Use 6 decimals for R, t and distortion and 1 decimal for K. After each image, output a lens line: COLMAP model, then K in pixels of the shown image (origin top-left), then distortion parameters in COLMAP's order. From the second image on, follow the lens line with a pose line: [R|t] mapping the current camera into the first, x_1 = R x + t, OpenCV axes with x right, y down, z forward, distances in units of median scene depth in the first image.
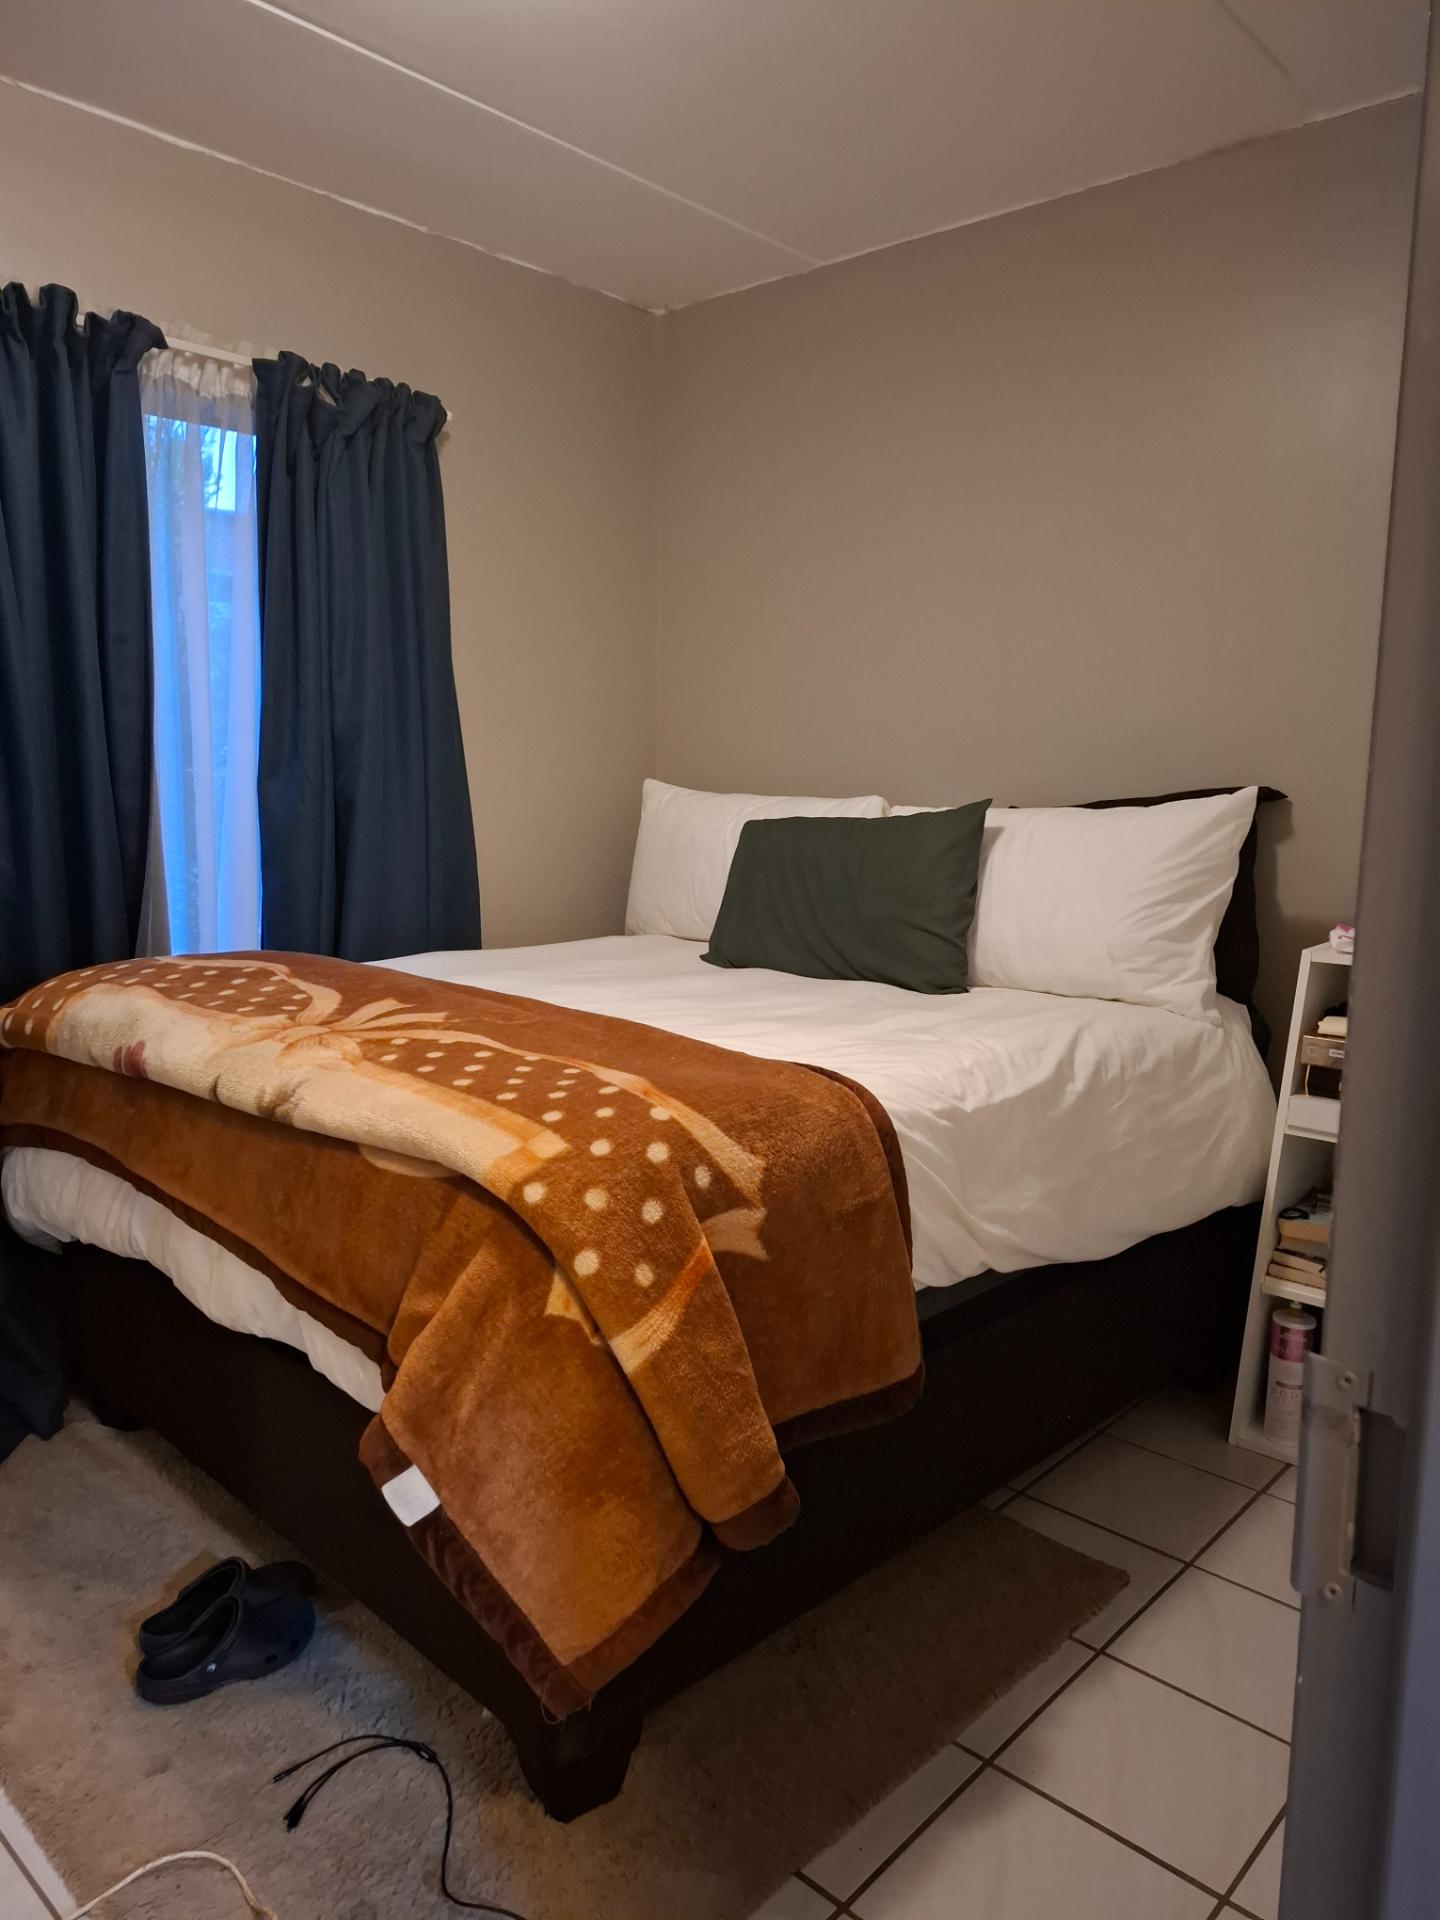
lens RADIAL K [[1349.6, 0, 715.2], [0, 1349.6, 953.9], [0, 0, 1]] dist [0.079694, -0.066383]
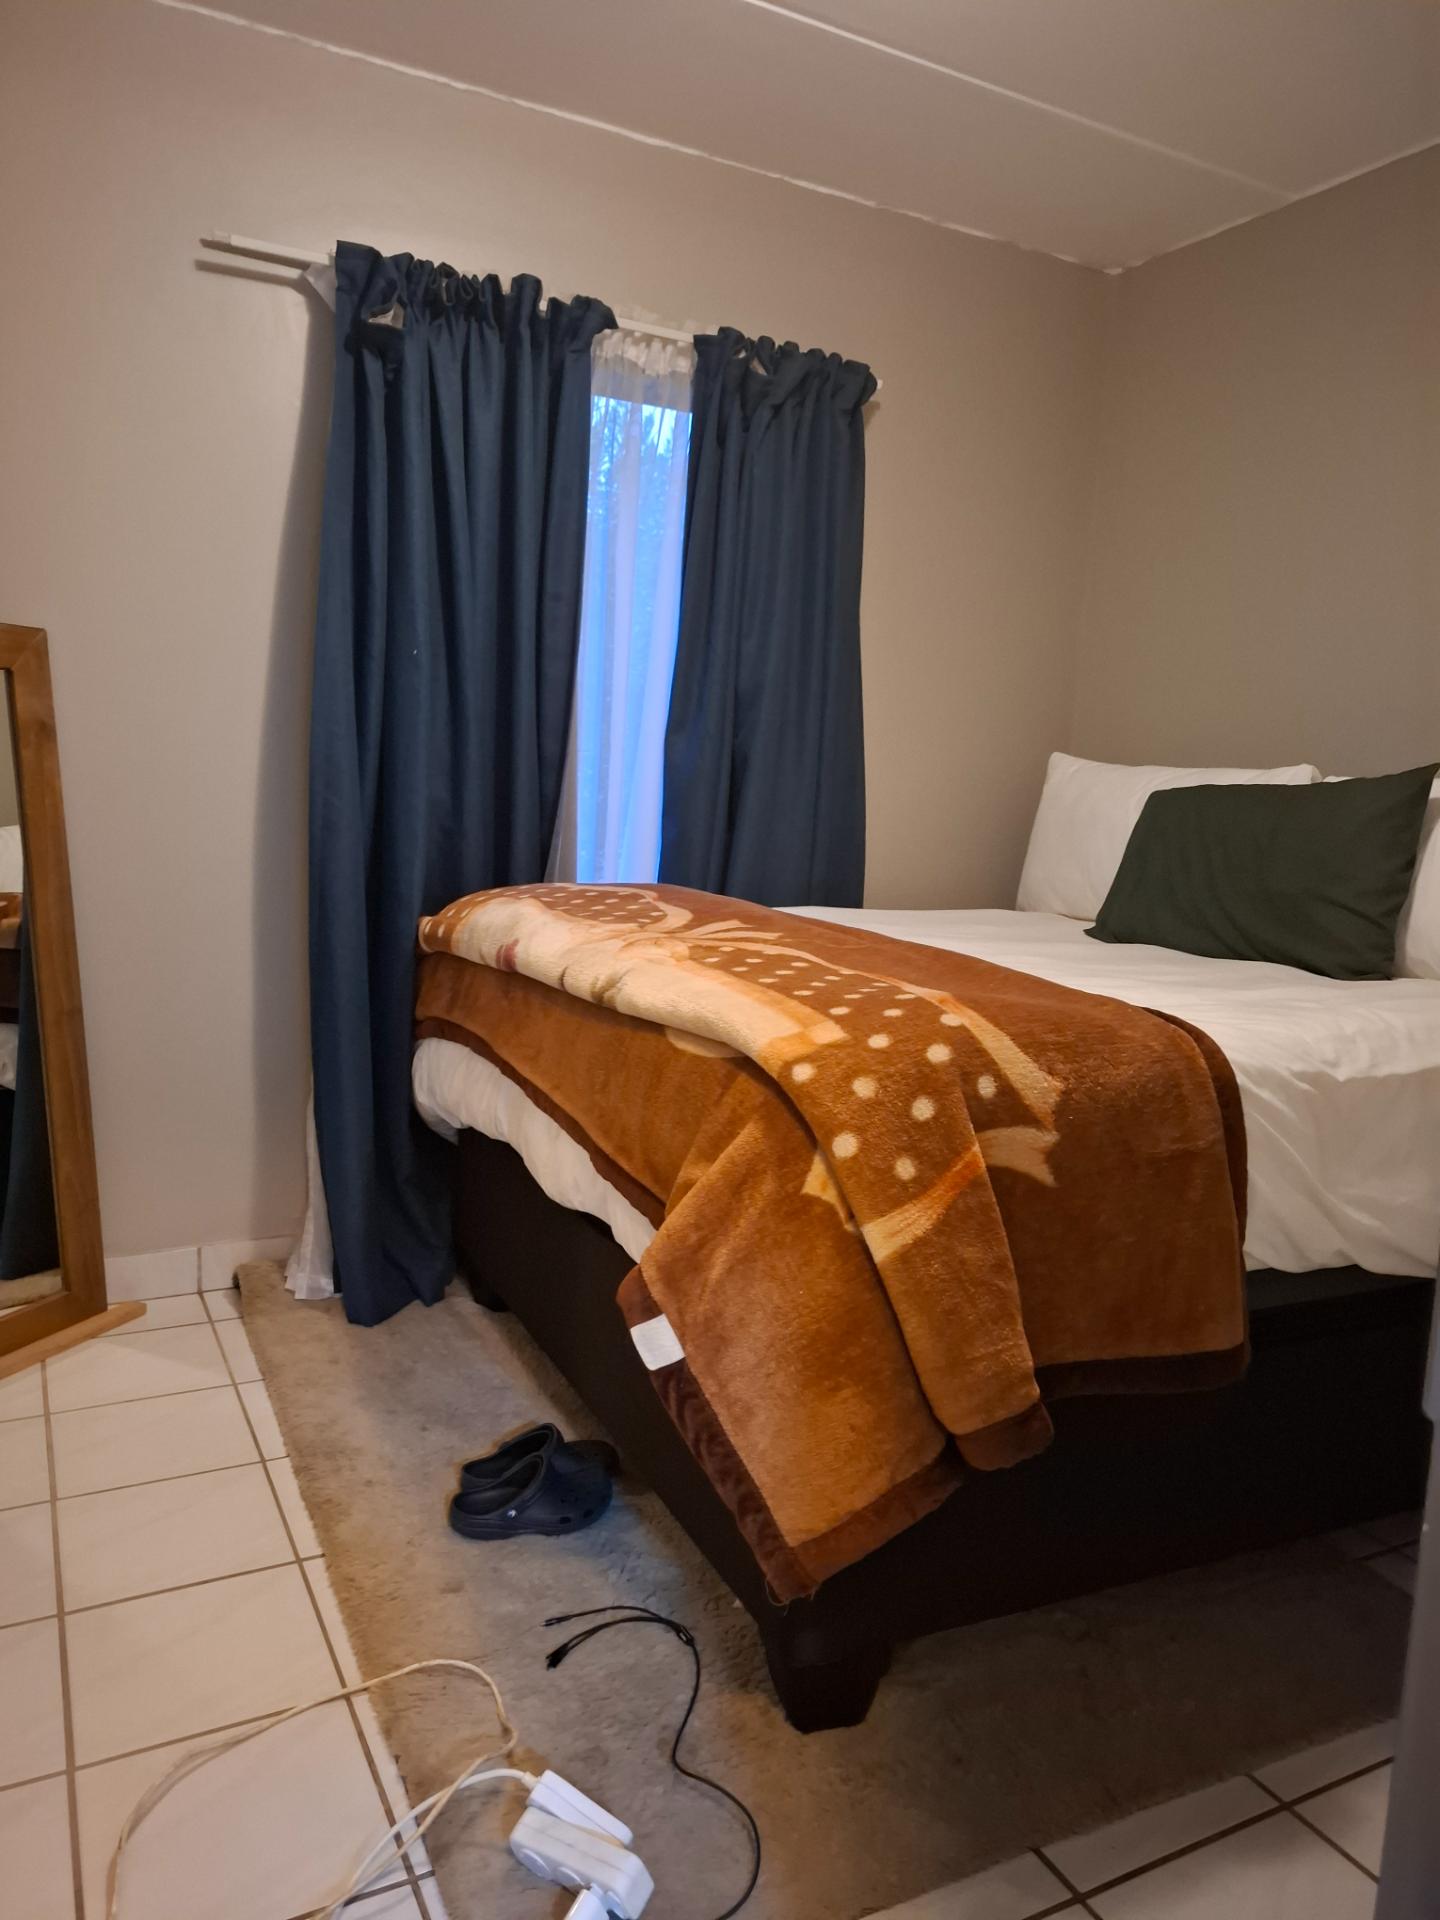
lens RADIAL K [[1370.5, 0, 720.0], [0, 1370.5, 960.0], [0, 0, 1]] dist [0.133920, -0.172115]
pose [[0.938146, 0.071494, -0.338779, 0.128812], [-0.082868, 0.996375, -0.019209, 0.103494], [0.336177, 0.046095, 0.940670, 0.017142]]
